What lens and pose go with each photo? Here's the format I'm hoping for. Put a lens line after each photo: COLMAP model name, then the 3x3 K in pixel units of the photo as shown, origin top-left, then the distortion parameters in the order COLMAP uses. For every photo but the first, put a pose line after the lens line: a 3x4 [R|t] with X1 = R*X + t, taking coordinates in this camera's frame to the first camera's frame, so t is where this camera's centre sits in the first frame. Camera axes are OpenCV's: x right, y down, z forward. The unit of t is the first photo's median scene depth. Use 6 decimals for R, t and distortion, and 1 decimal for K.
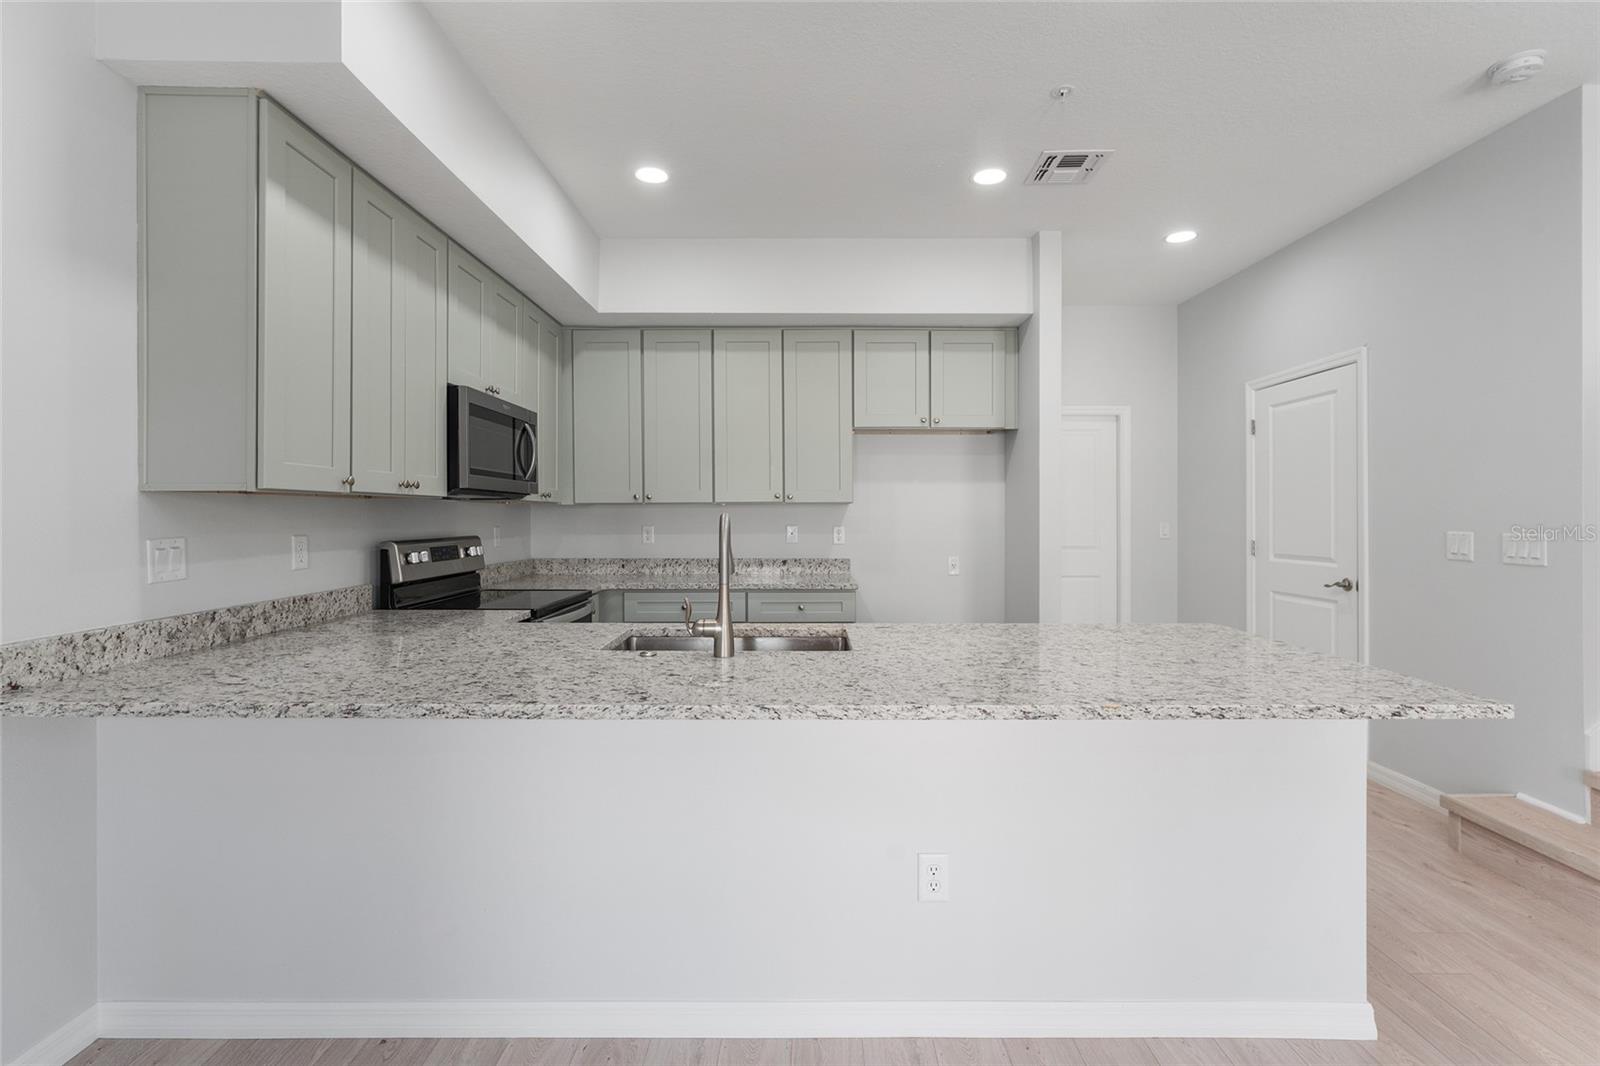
lens RADIAL K [[727.3, 0, 802.3], [0, 727.3, 518.4], [0, 0, 1]] dist [-0.000925, 0.000177]
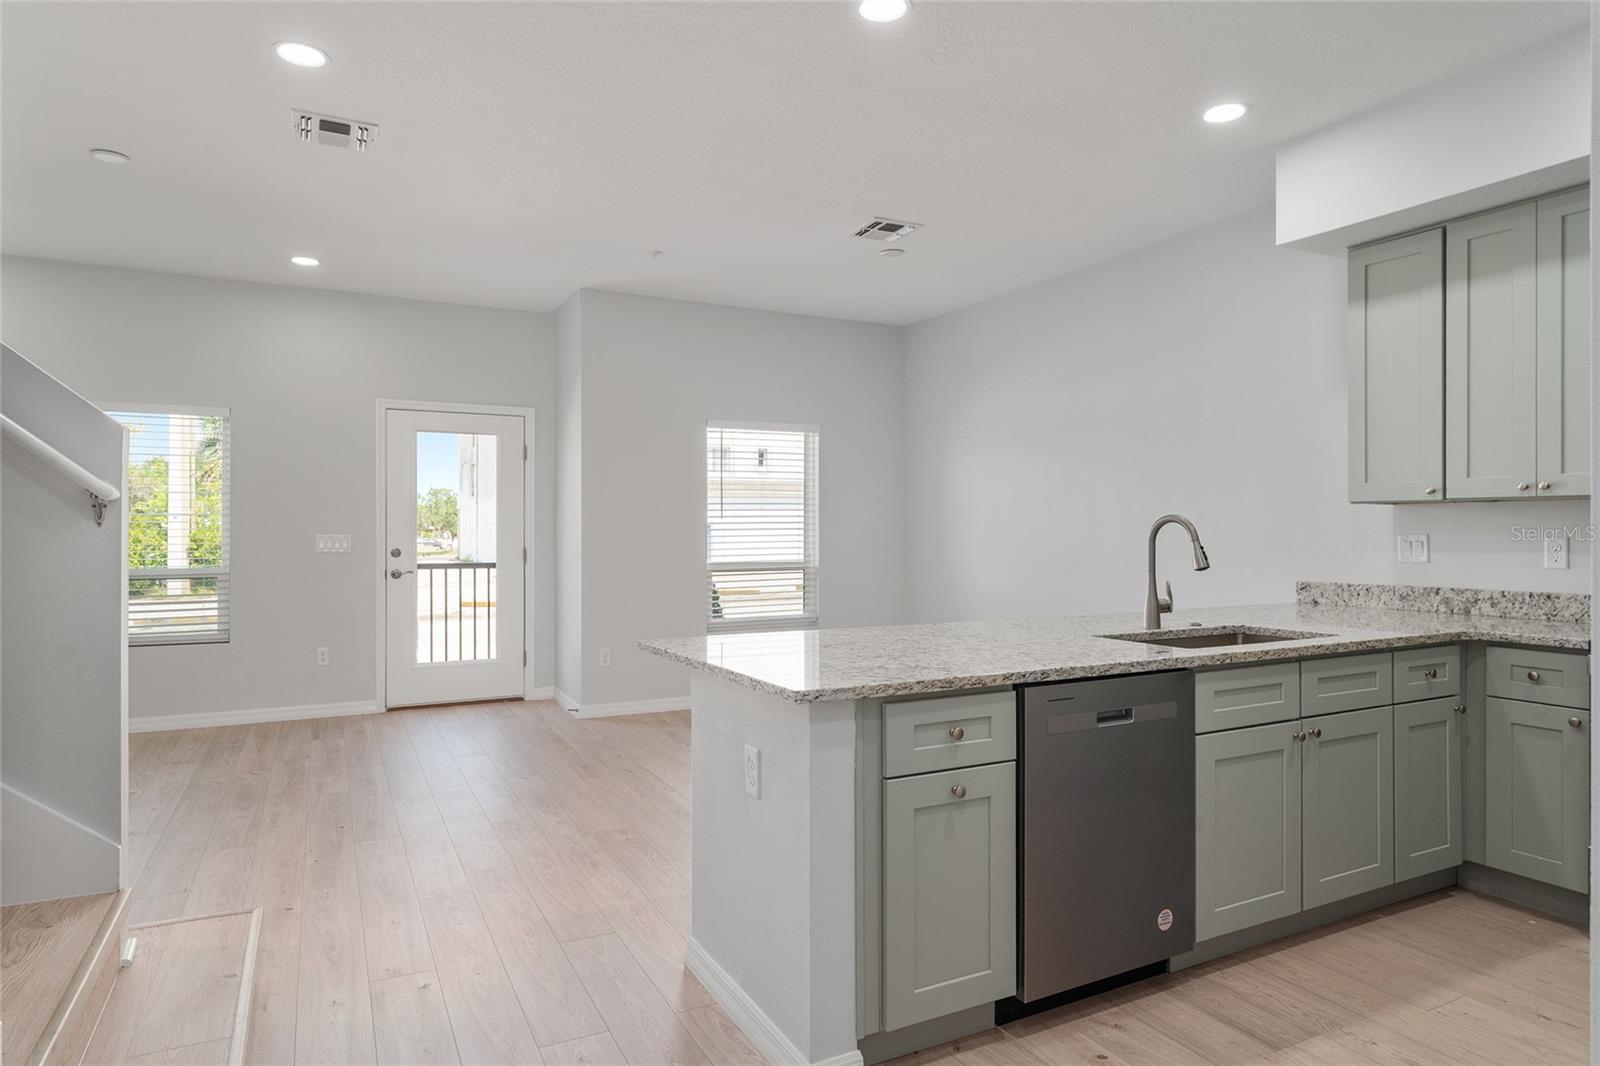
lens RADIAL K [[941.2, 0, 801.4], [0, 941.2, 526.1], [0, 0, 1]] dist [0.001619, 0.000376]
pose [[-0.888464, -0.001786, -0.458943, 0.787769], [-0.002814, 0.999995, 0.001556, 0.006889], [0.458938, 0.002674, -0.888464, 1.450888]]
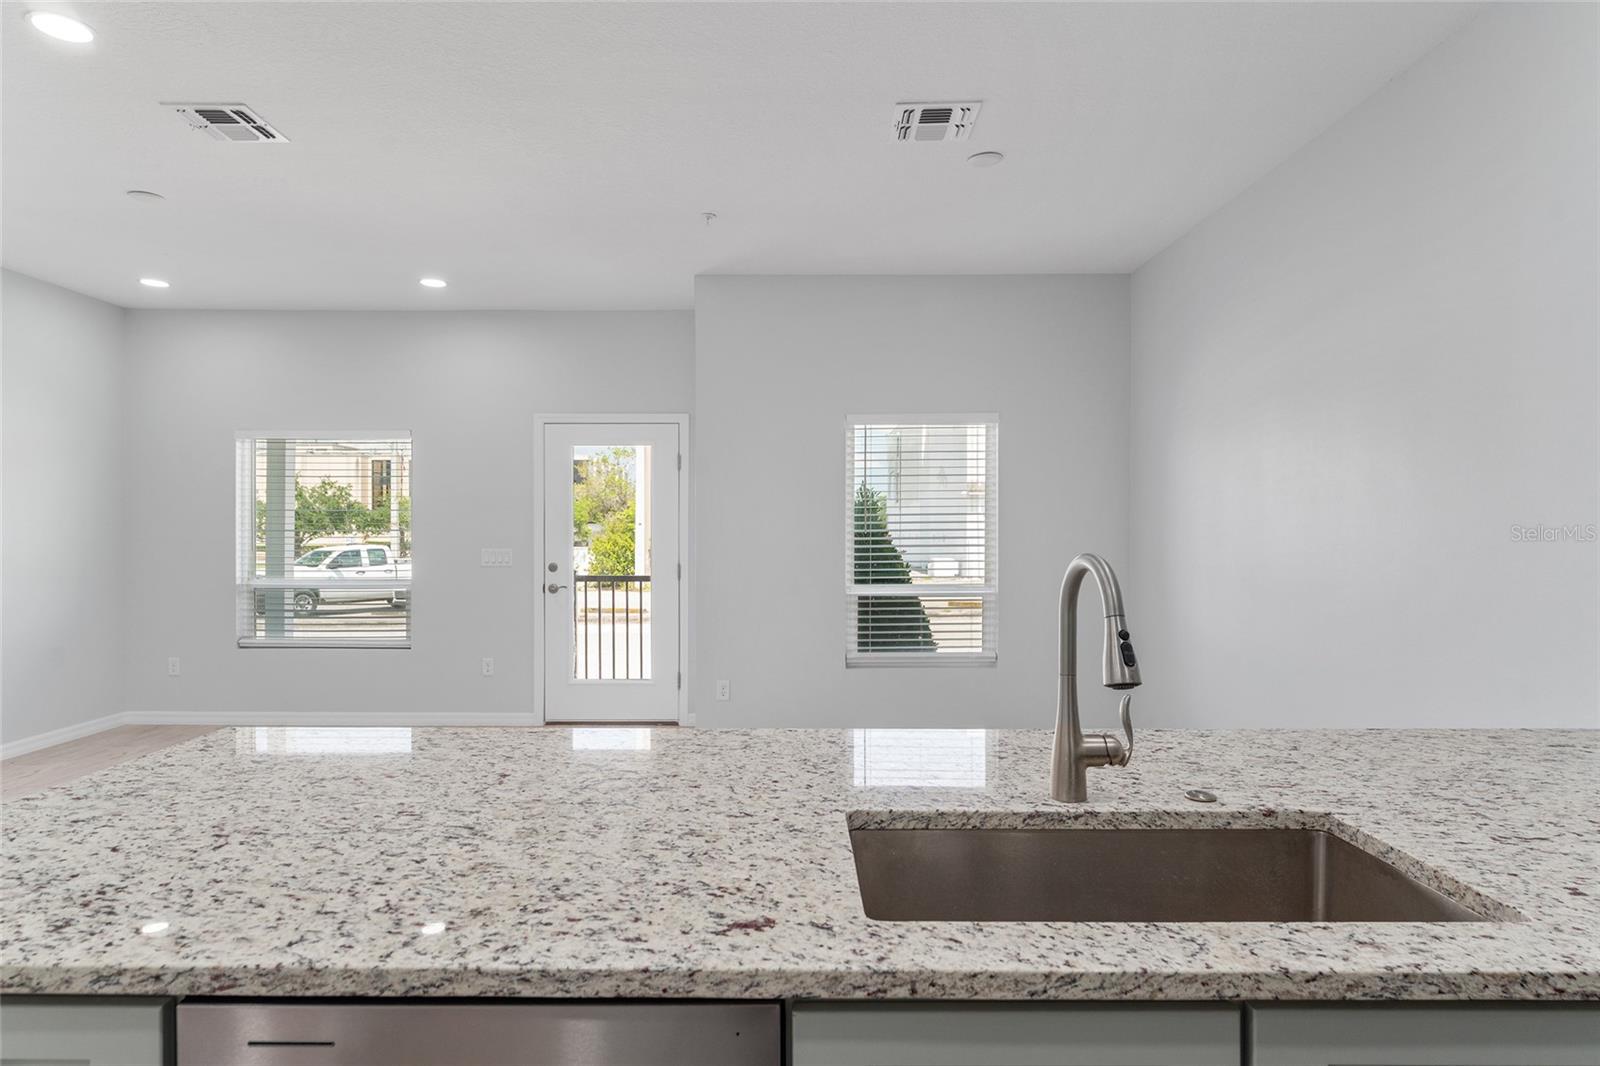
lens RADIAL K [[894.5, 0, 778.9], [0, 894.5, 543.0], [0, 0, 1]] dist [-0.000618, -0.000216]
pose [[-0.999925, -0.001120, 0.012230, 0.076036], [-0.000902, 0.999841, 0.017806, -0.018707], [-0.012248, 0.017794, -0.999767, 1.147313]]
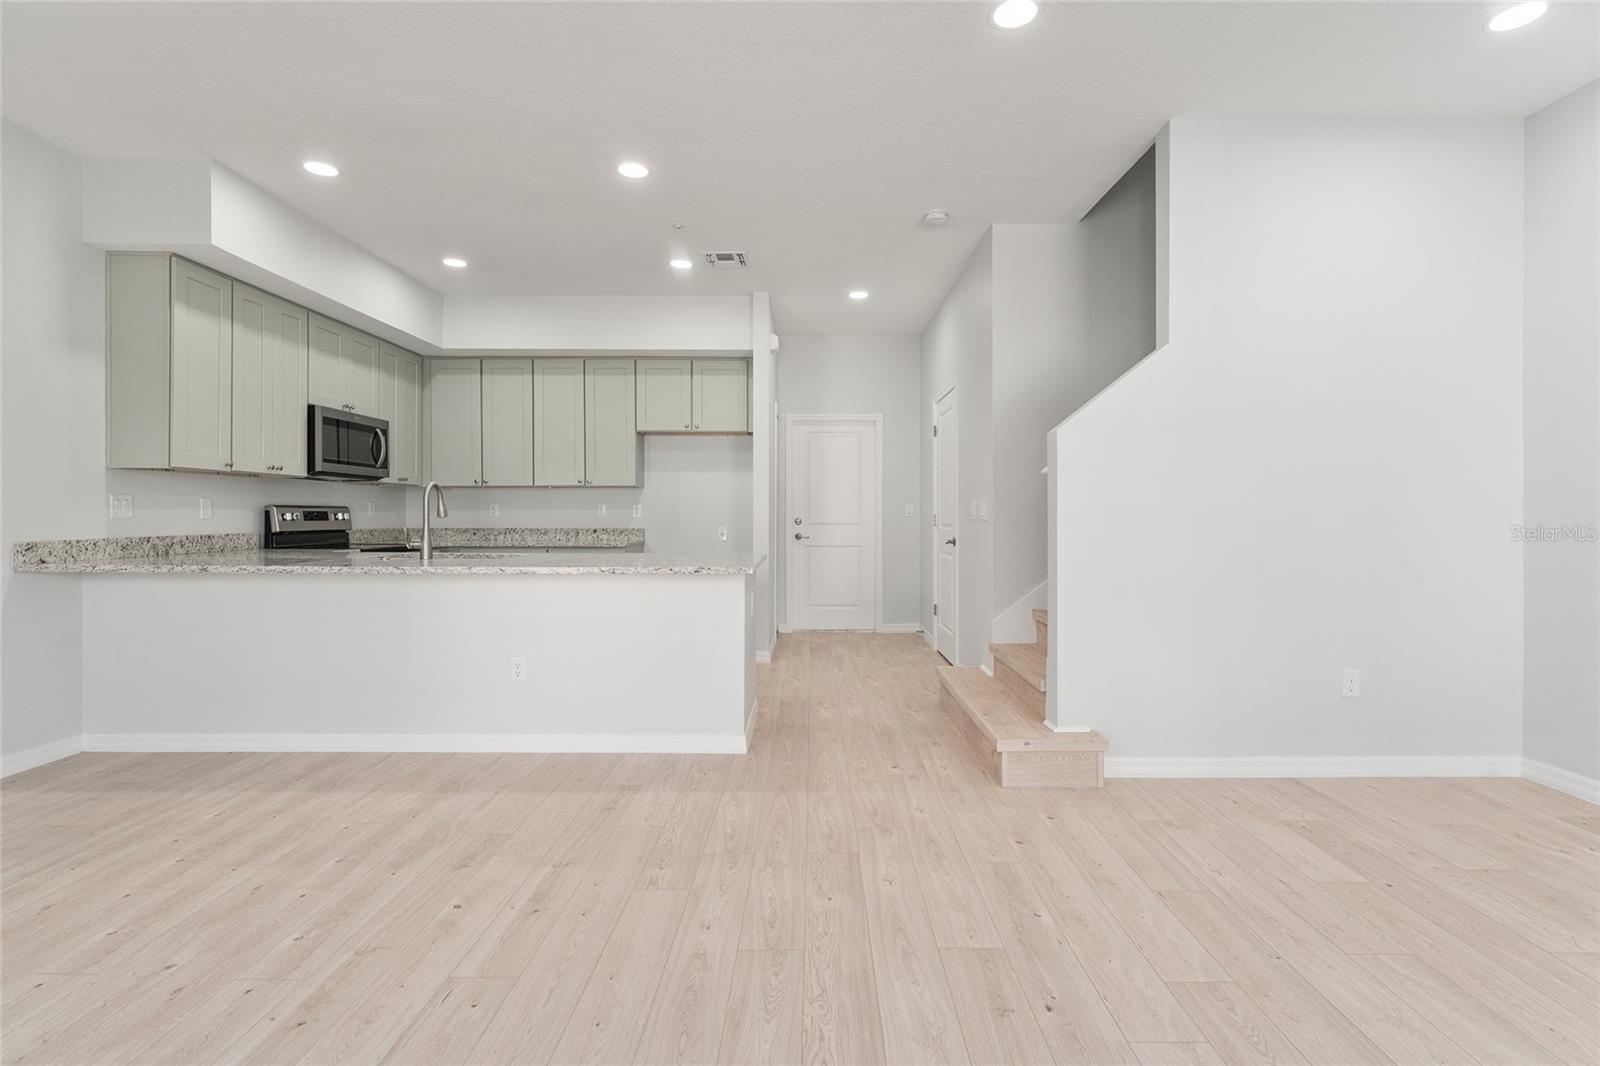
lens RADIAL K [[752.0, 0, 806.9], [0, 752.0, 519.0], [0, 0, 1]] dist [0.001363, 0.000413]
pose [[0.999994, 0.001900, -0.002906, 0.569000], [-0.001901, 0.999998, -0.000359, 0.057773], [0.002905, 0.000365, 0.999996, -0.591112]]
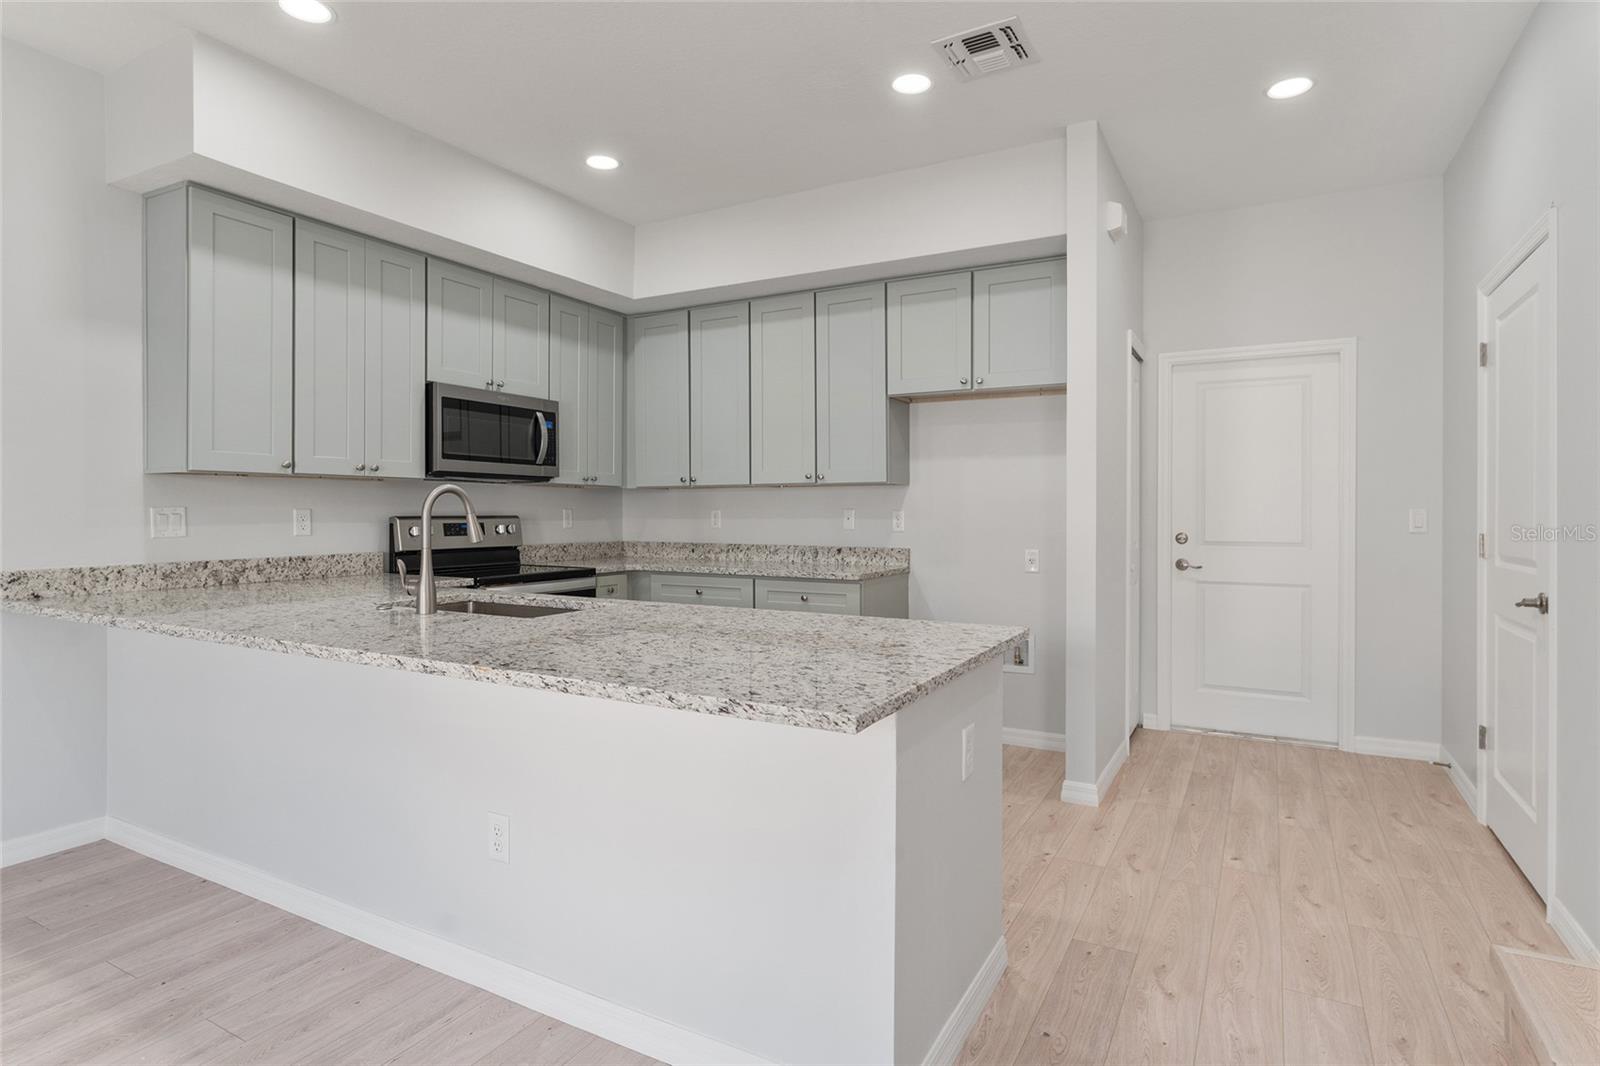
lens RADIAL K [[844.0, 0, 801.9], [0, 844.0, 517.1], [0, 0, 1]] dist [0.000252, -0.000129]
pose [[0.875171, 0.005777, -0.483779, 0.673653], [-0.004663, 0.999983, 0.003507, 0.023700], [0.483791, -0.000814, 0.875183, 0.103733]]
